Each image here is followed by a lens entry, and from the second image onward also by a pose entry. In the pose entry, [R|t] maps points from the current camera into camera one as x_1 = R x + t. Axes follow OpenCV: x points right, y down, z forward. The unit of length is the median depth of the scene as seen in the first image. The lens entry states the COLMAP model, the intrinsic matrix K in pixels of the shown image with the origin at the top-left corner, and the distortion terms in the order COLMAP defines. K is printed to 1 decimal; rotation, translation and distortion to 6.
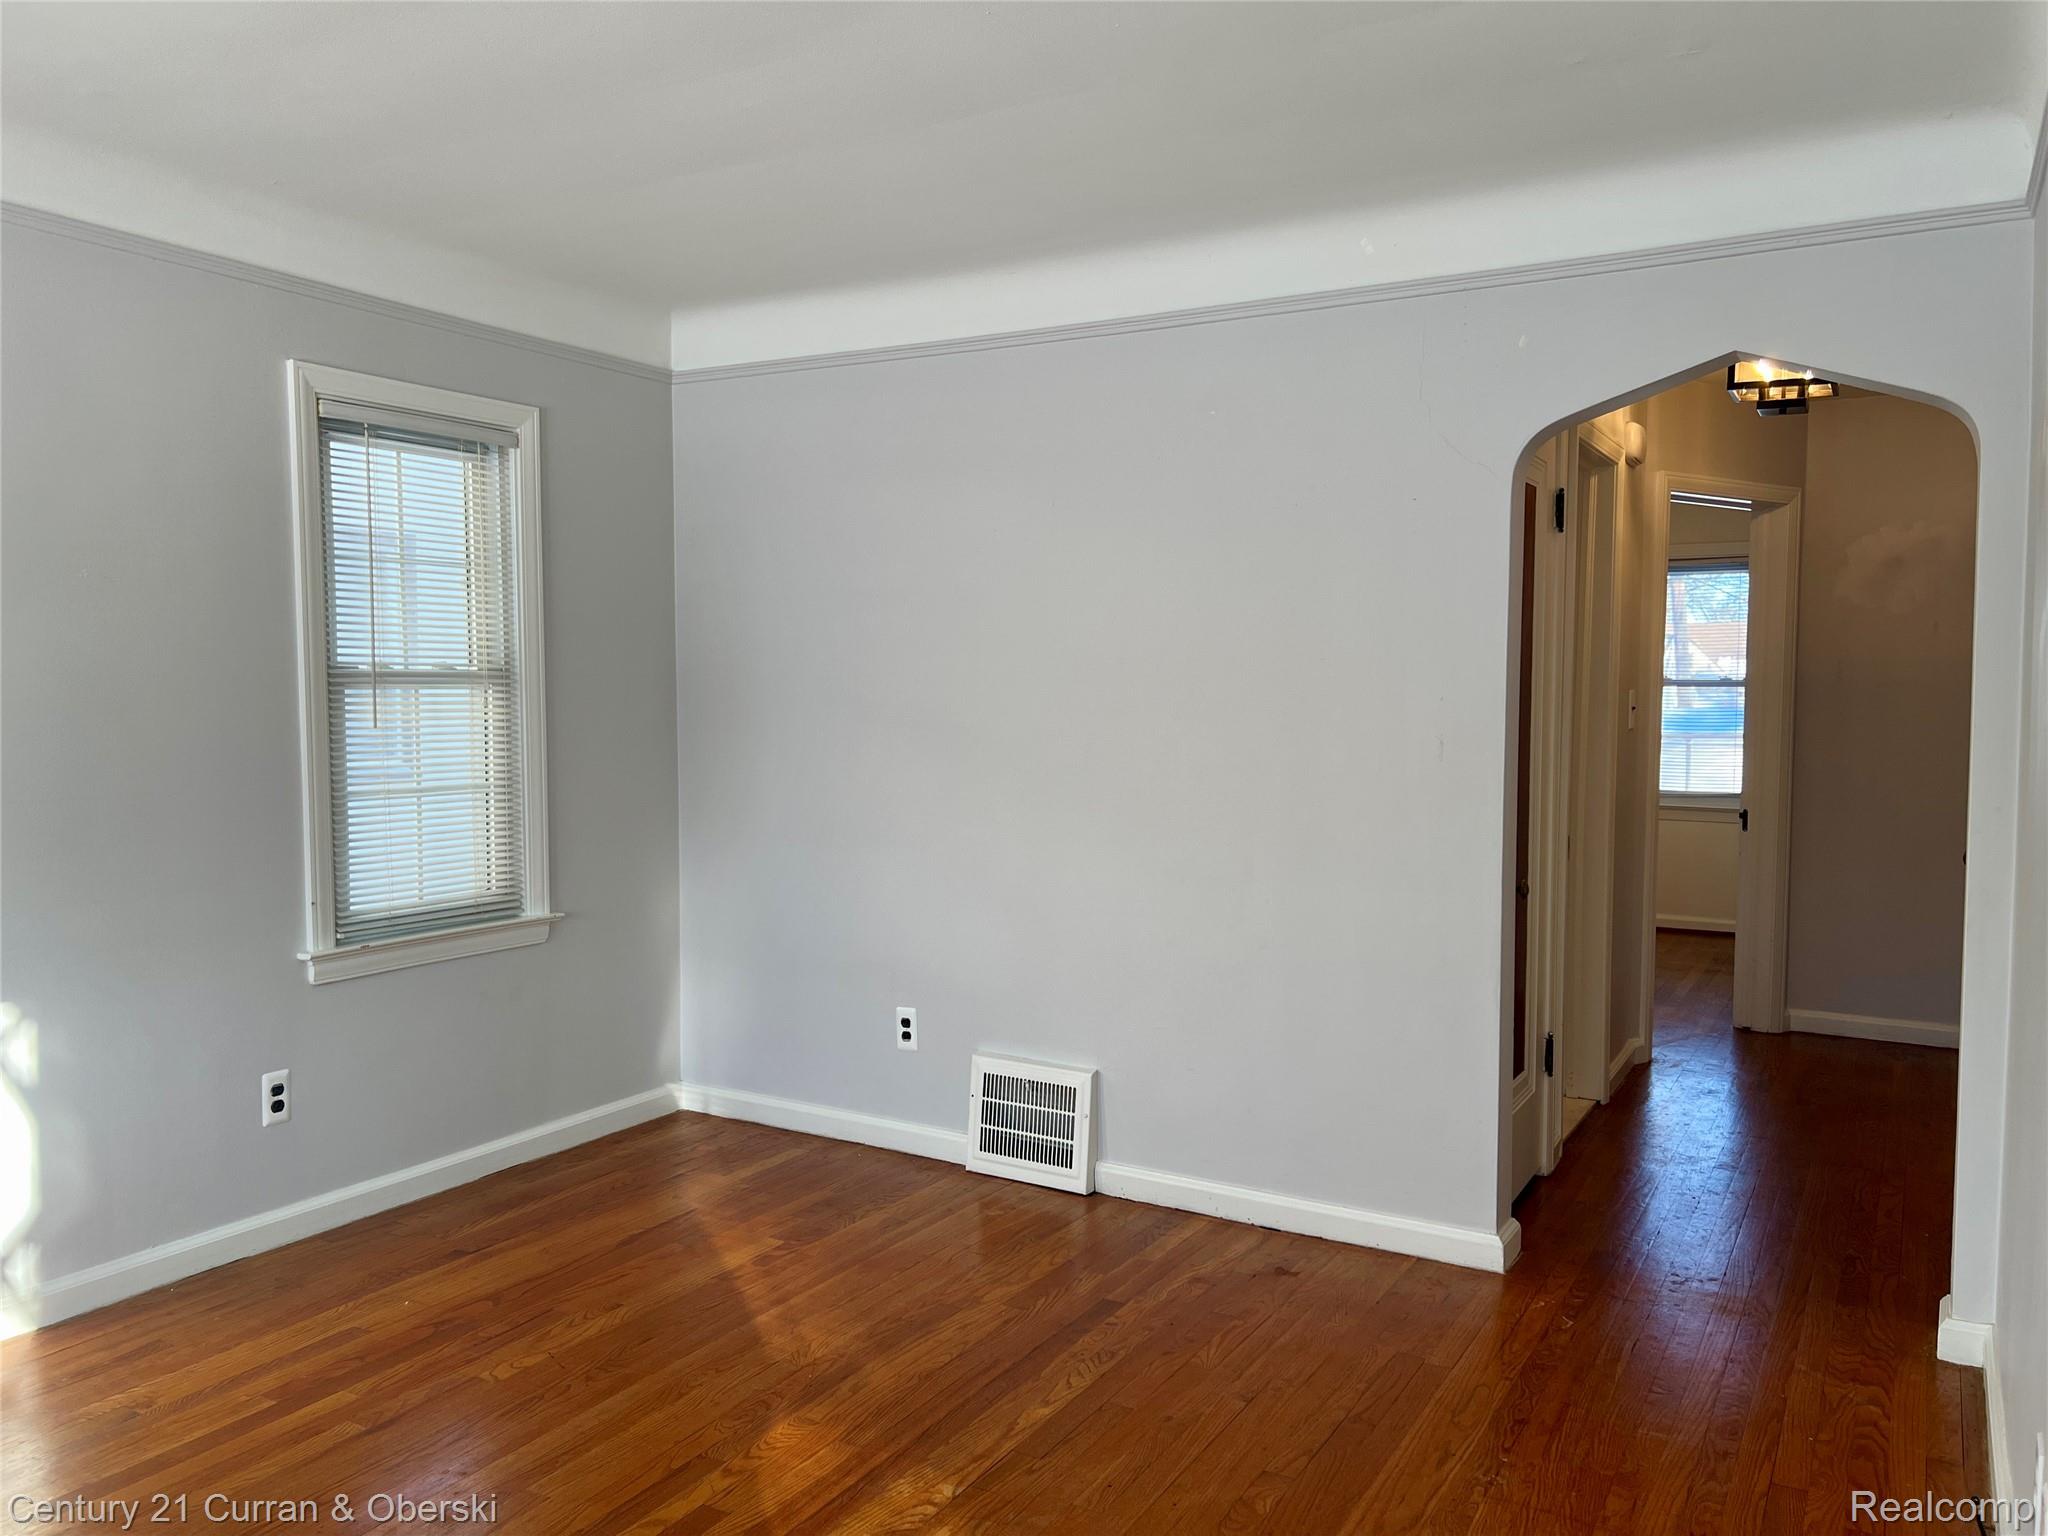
lens RADIAL K [[1527.9, 0, 1013.5], [0, 1527.9, 760.0], [0, 0, 1]] dist [0.046643, -0.043229]
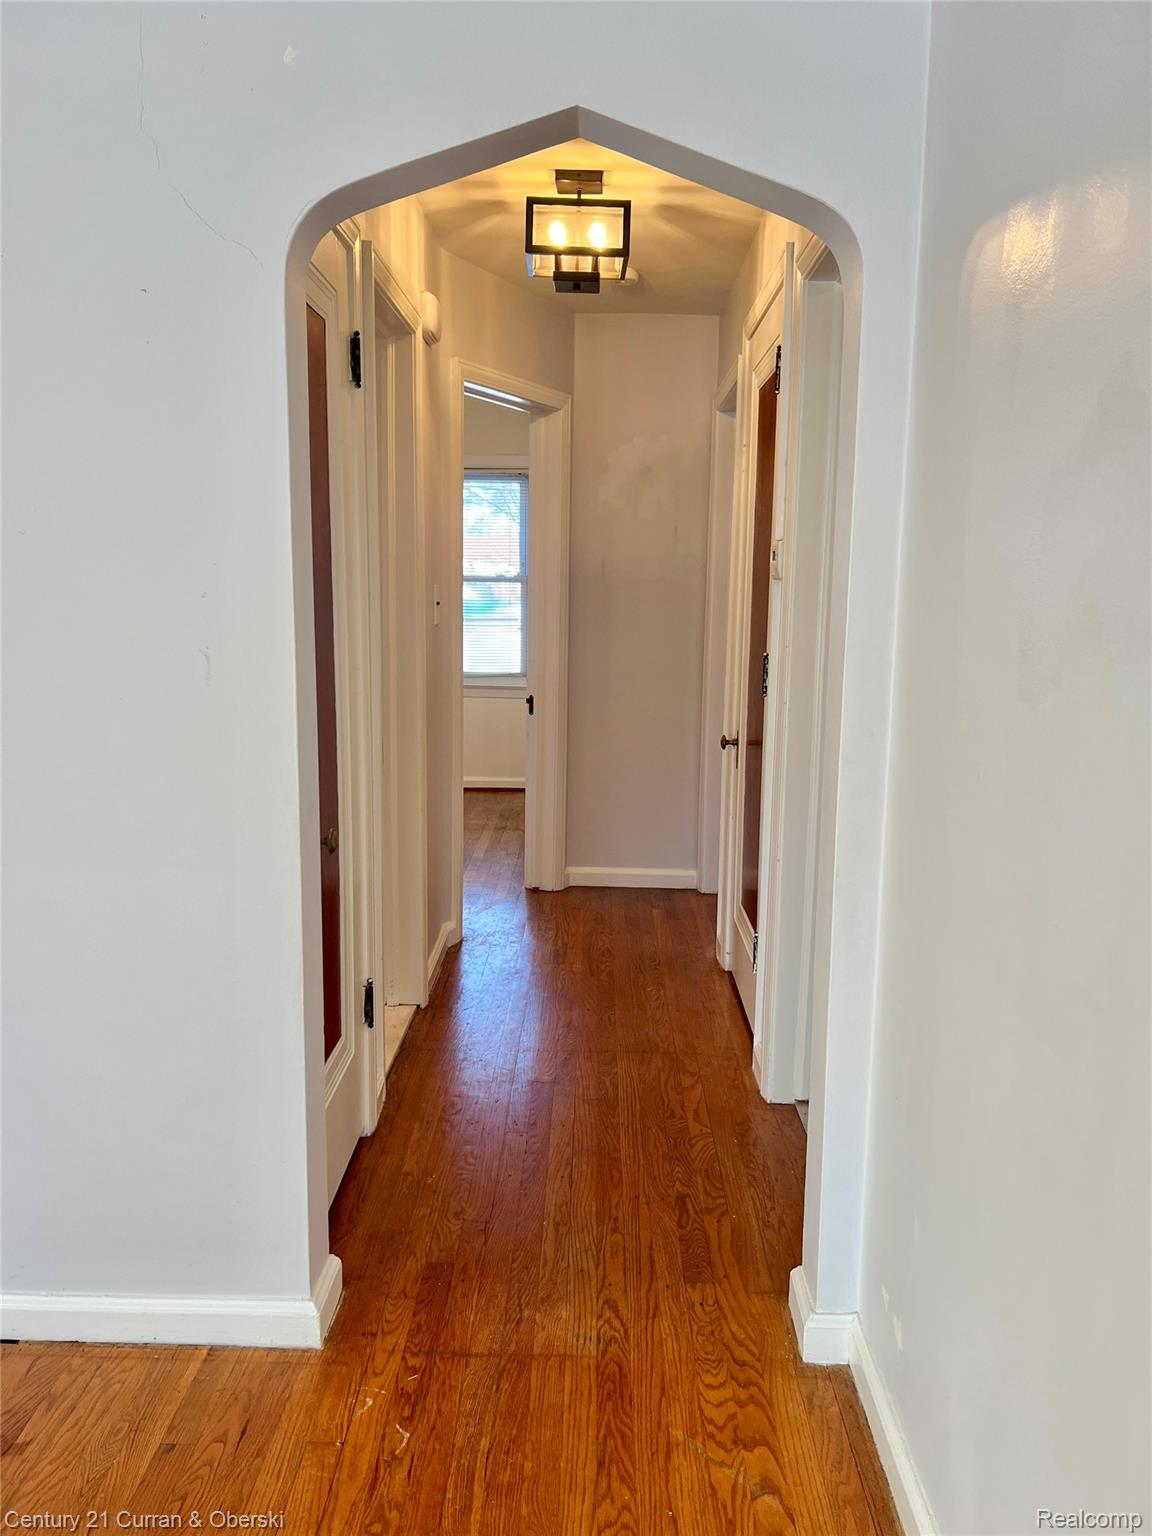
lens RADIAL K [[1145.9, 0, 569.6], [0, 1145.9, 767.9], [0, 0, 1]] dist [0.046643, -0.043229]
pose [[0.871701, -0.073675, 0.484468, 0.125190], [0.018114, 0.992802, 0.118387, -0.016001], [-0.489703, -0.094423, 0.866761, 0.346831]]
